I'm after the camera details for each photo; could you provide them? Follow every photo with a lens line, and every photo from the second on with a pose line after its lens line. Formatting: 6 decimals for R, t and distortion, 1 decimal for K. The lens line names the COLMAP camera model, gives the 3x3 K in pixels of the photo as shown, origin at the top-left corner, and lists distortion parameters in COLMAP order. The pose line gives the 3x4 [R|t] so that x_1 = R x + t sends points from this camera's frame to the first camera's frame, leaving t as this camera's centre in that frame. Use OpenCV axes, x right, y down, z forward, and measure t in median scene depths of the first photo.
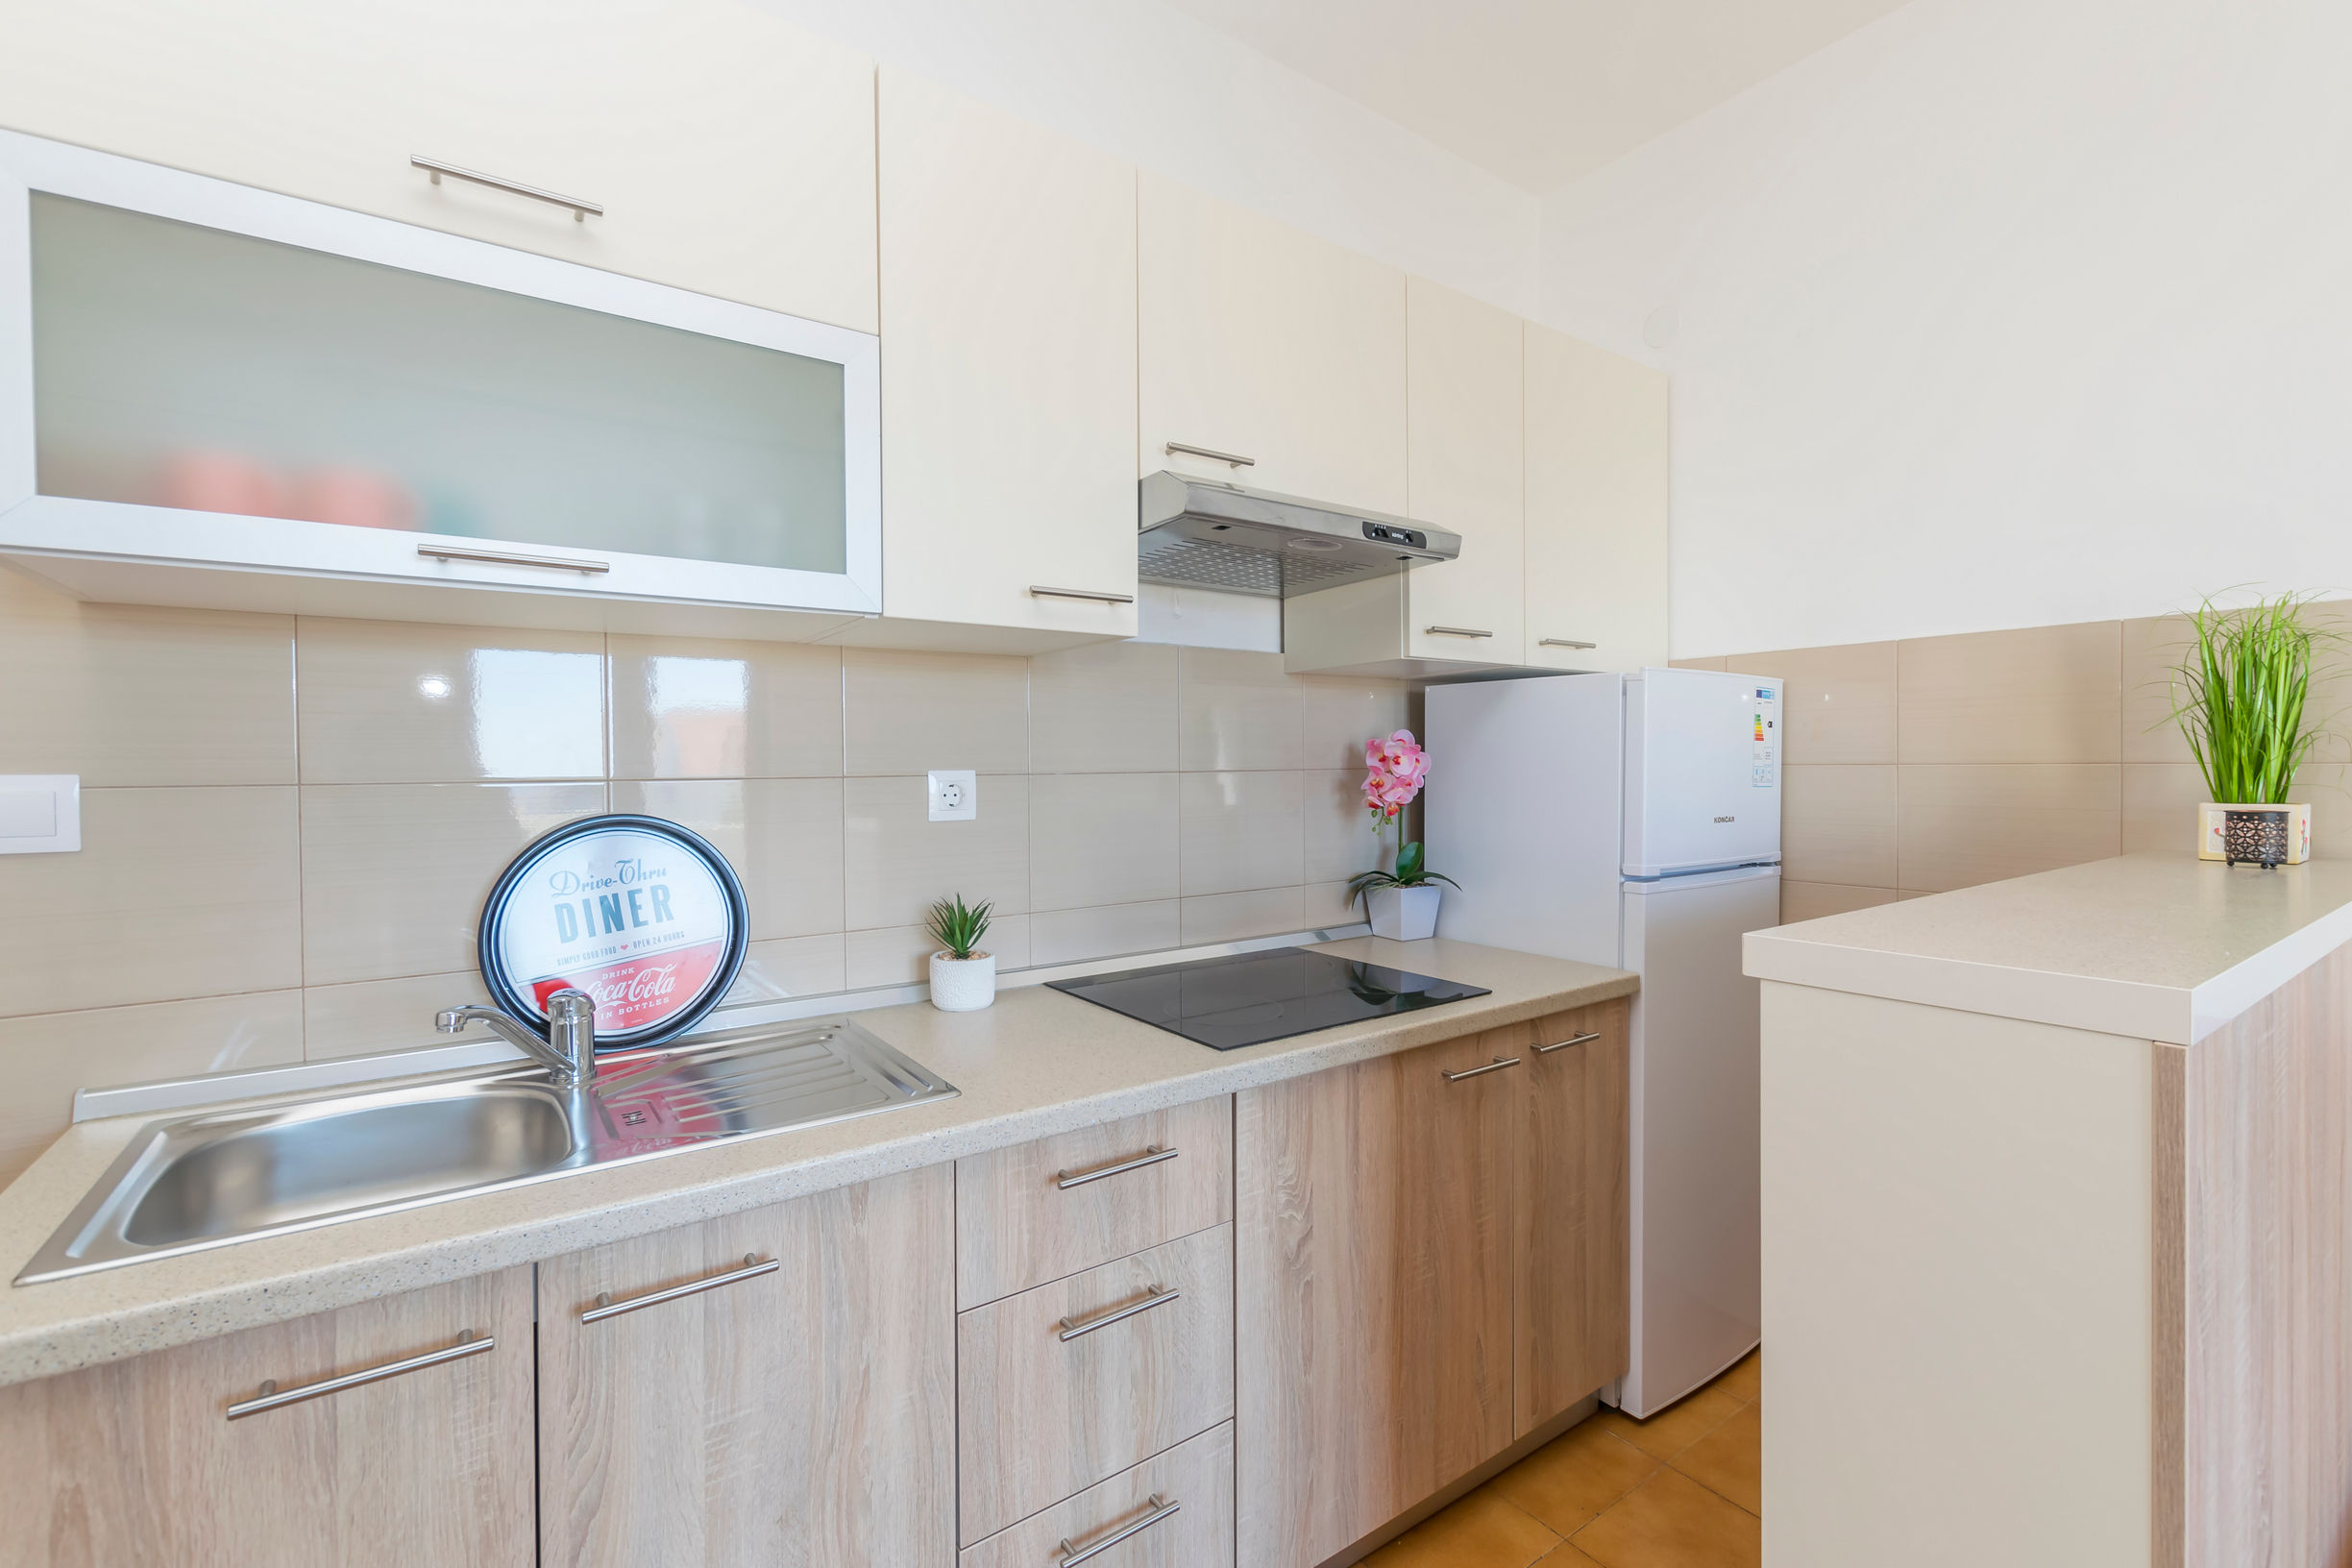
lens RADIAL K [[1008.0, 0, 1176.0], [0, 1008.0, 784.0], [0, 0, 1]] dist [0.002383, 0.000148]
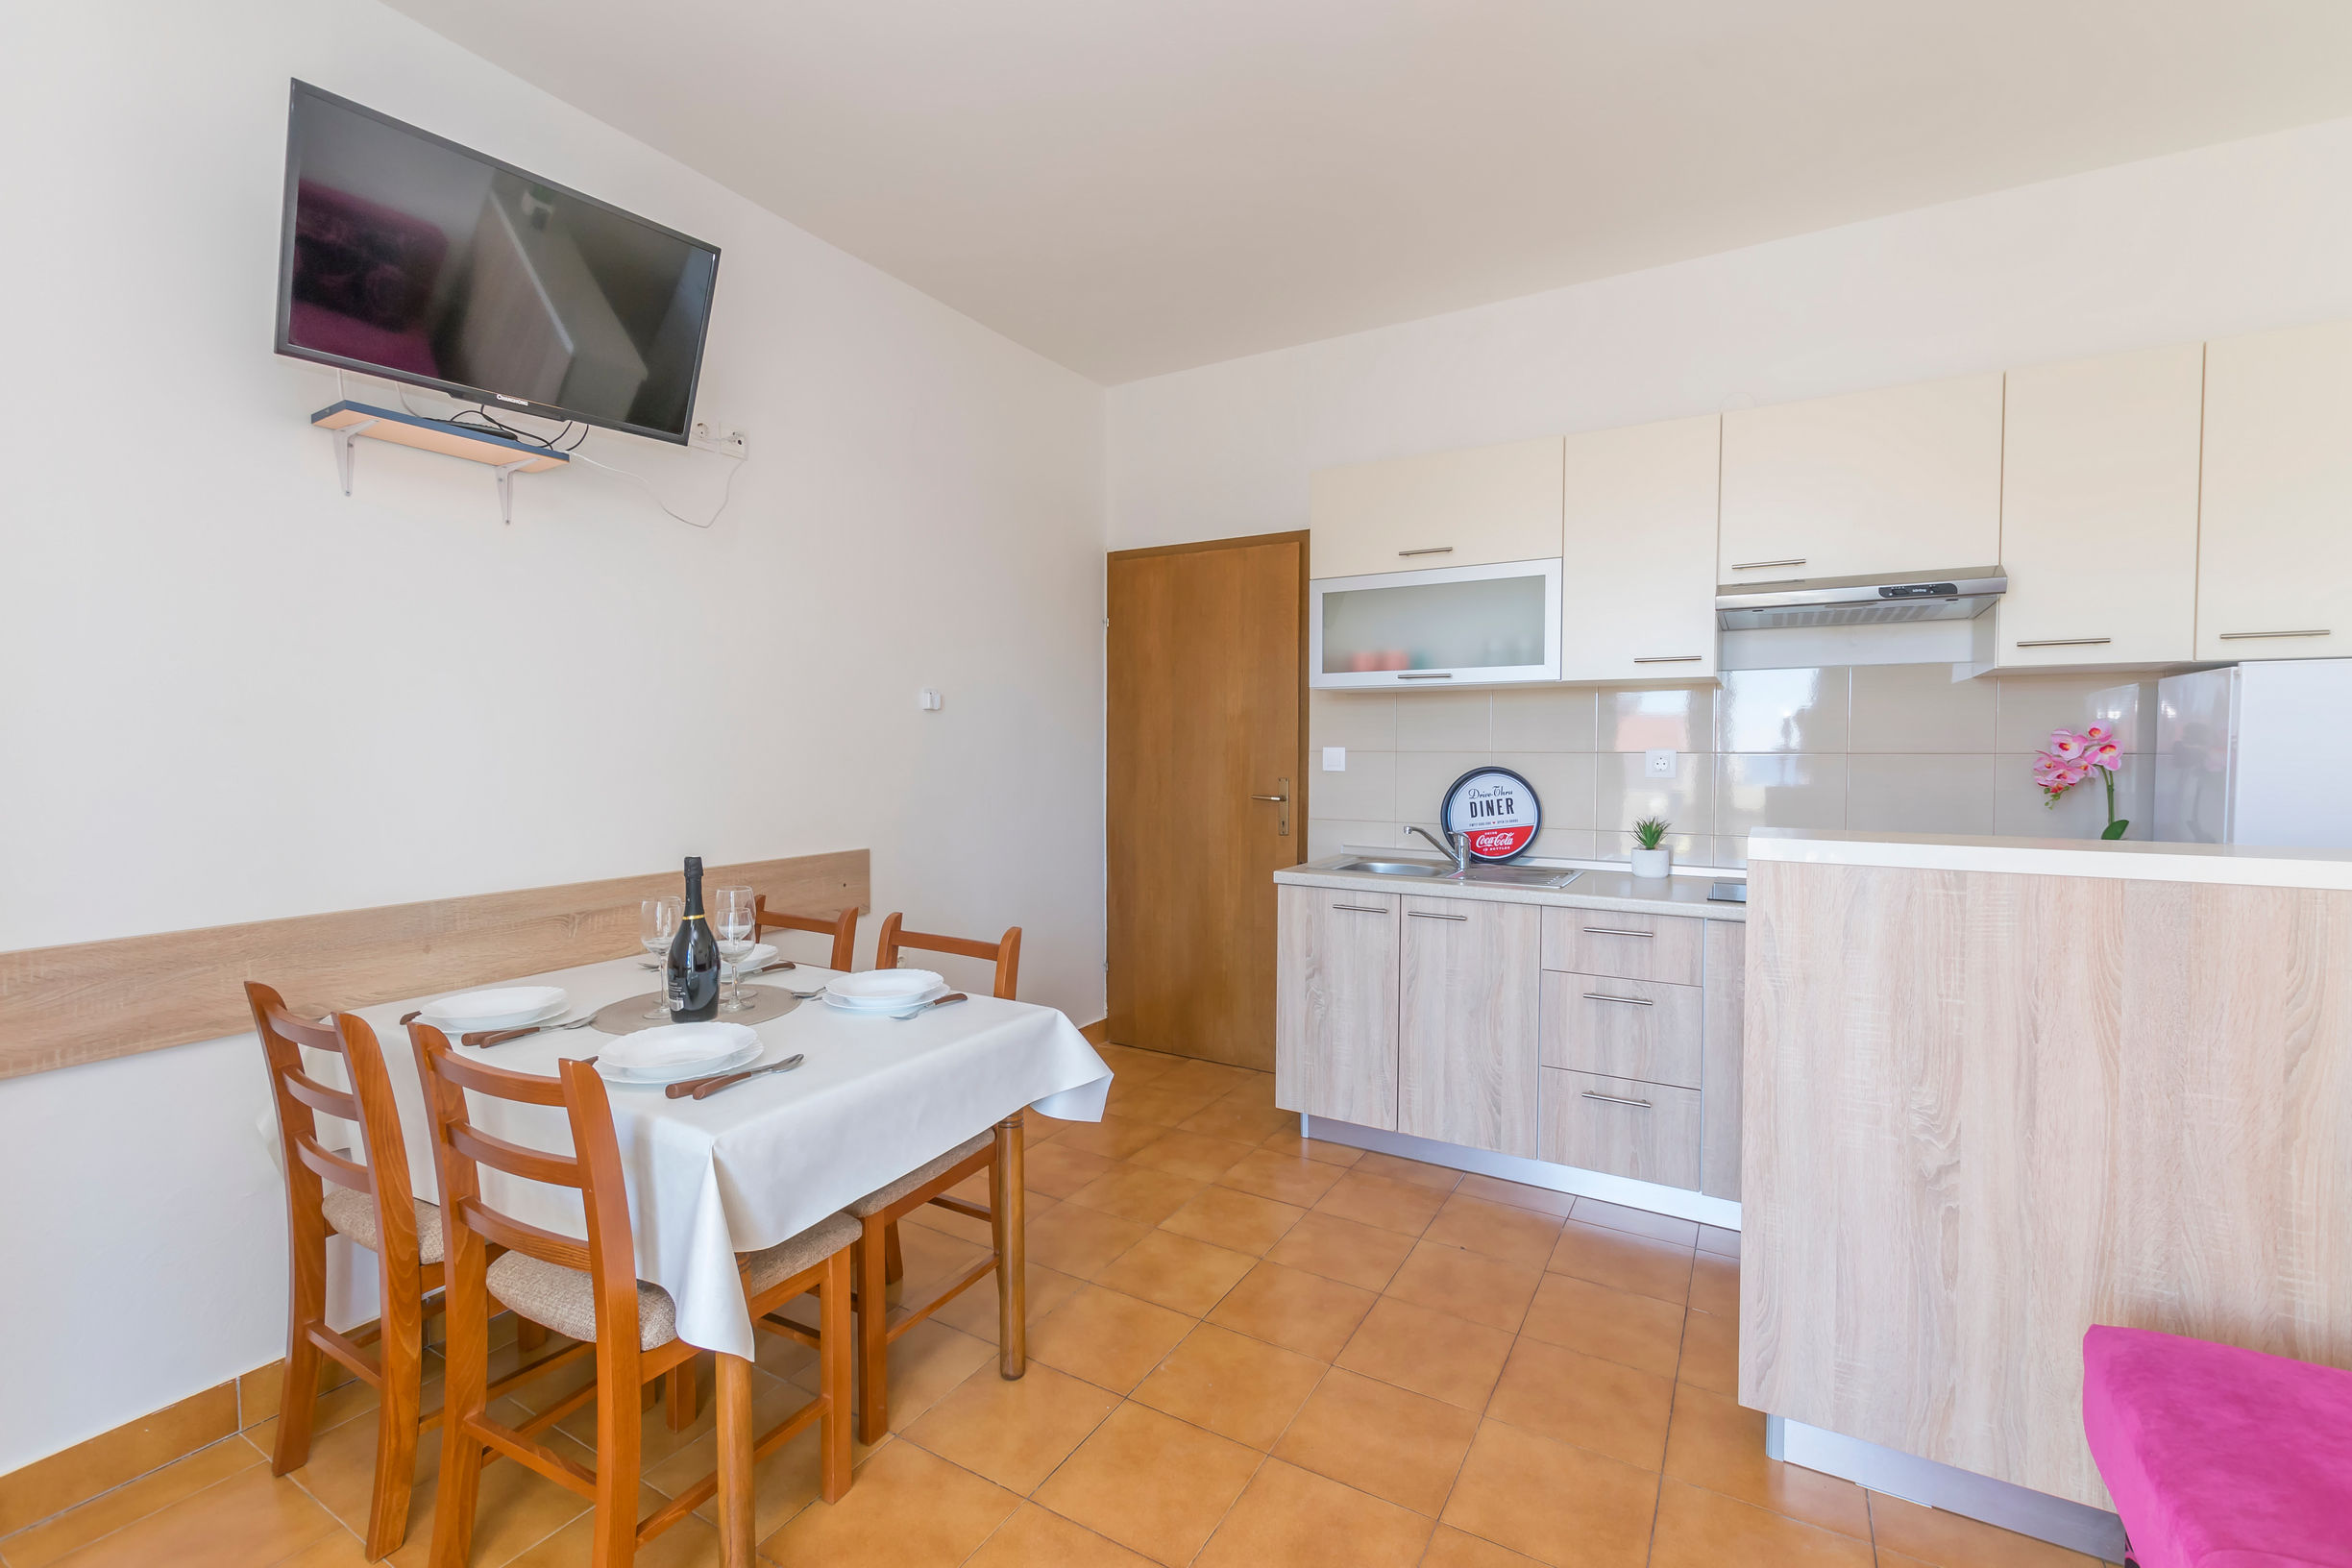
lens RADIAL K [[1020.3, 0, 1163.0], [0, 1020.3, 773.5], [0, 0, 1]] dist [-0.001007, -0.000318]
pose [[0.411293, 0.032670, -0.910918, 1.501705], [-0.020872, 0.999433, 0.026421, -0.000153], [0.911264, 0.008145, 0.411742, -0.790940]]
